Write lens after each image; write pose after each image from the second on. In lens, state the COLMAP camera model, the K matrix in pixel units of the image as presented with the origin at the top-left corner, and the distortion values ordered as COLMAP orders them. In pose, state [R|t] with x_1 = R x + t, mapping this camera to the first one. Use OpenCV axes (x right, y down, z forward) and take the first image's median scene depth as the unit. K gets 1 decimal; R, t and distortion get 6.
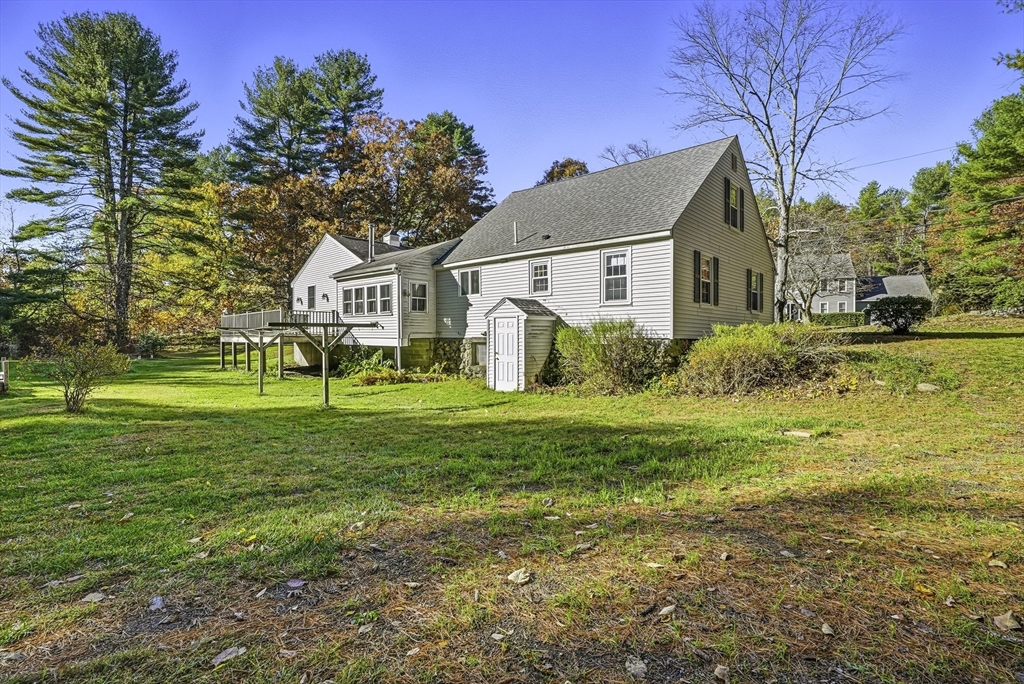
lens RADIAL K [[492.2, 0, 512.0], [0, 492.2, 342.0], [0, 0, 1]] dist [-0.078230, 0.033178]
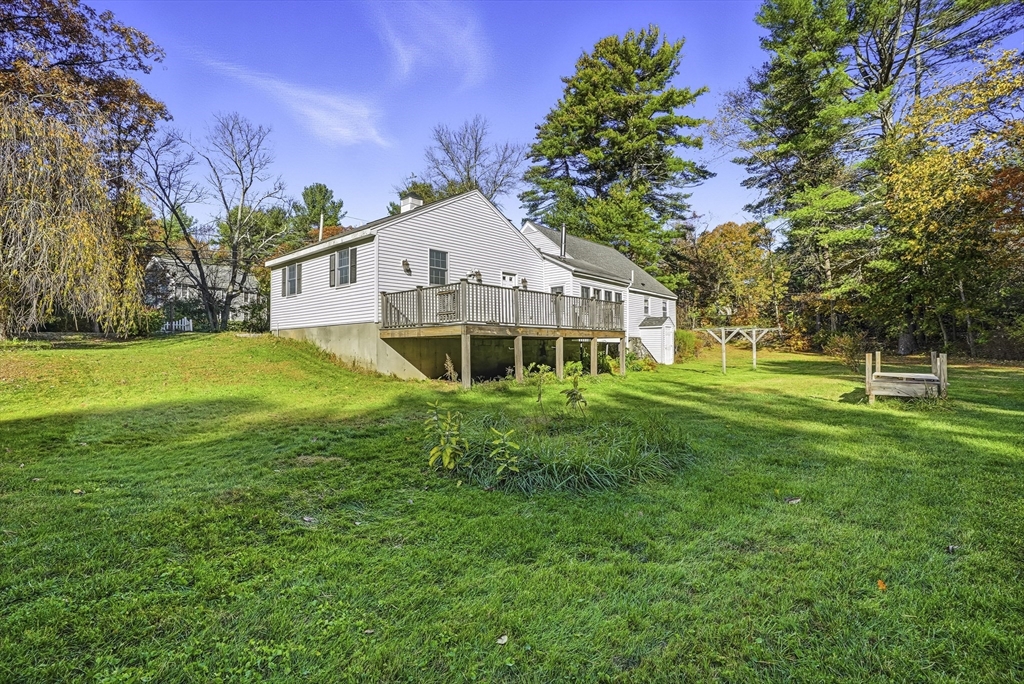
lens RADIAL K [[492.2, 0, 512.0], [0, 492.2, 342.0], [0, 0, 1]] dist [-0.078230, 0.033178]
pose [[-0.029585, 0.010245, 0.999510, -0.816708], [0.010037, 0.999900, -0.009952, 0.009008], [-0.999512, 0.009738, -0.029685, 0.718631]]
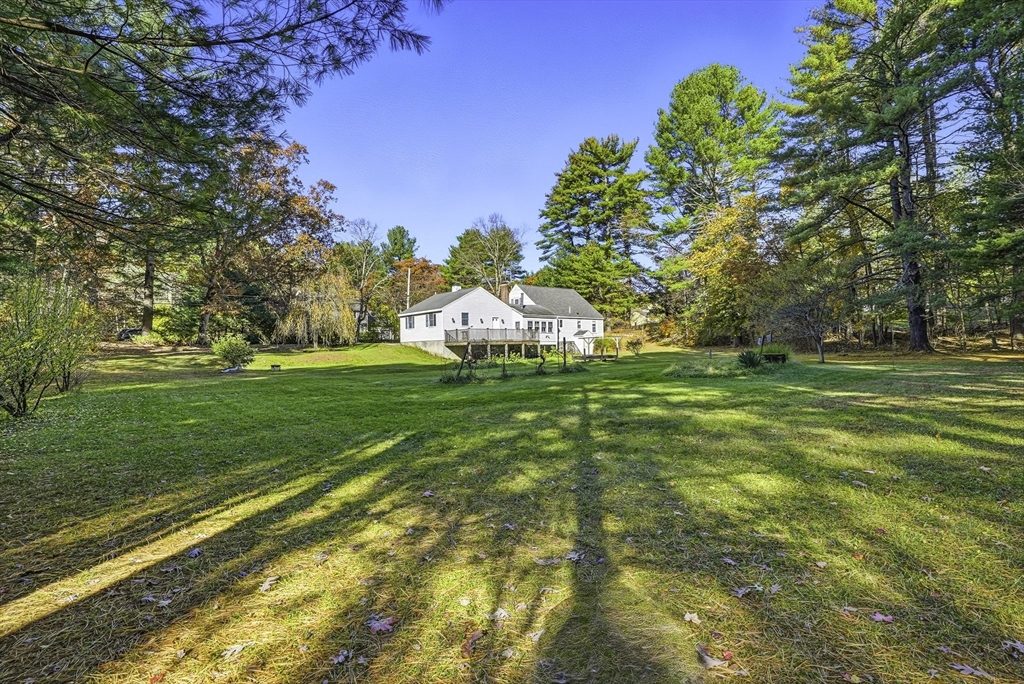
lens RADIAL K [[492.2, 0, 512.0], [0, 492.2, 342.0], [0, 0, 1]] dist [-0.078230, 0.033178]
pose [[0.098984, 0.002138, 0.995087, -1.637777], [0.022954, 0.999727, -0.004431, 0.000410], [-0.994824, 0.023280, 0.098908, 0.520545]]
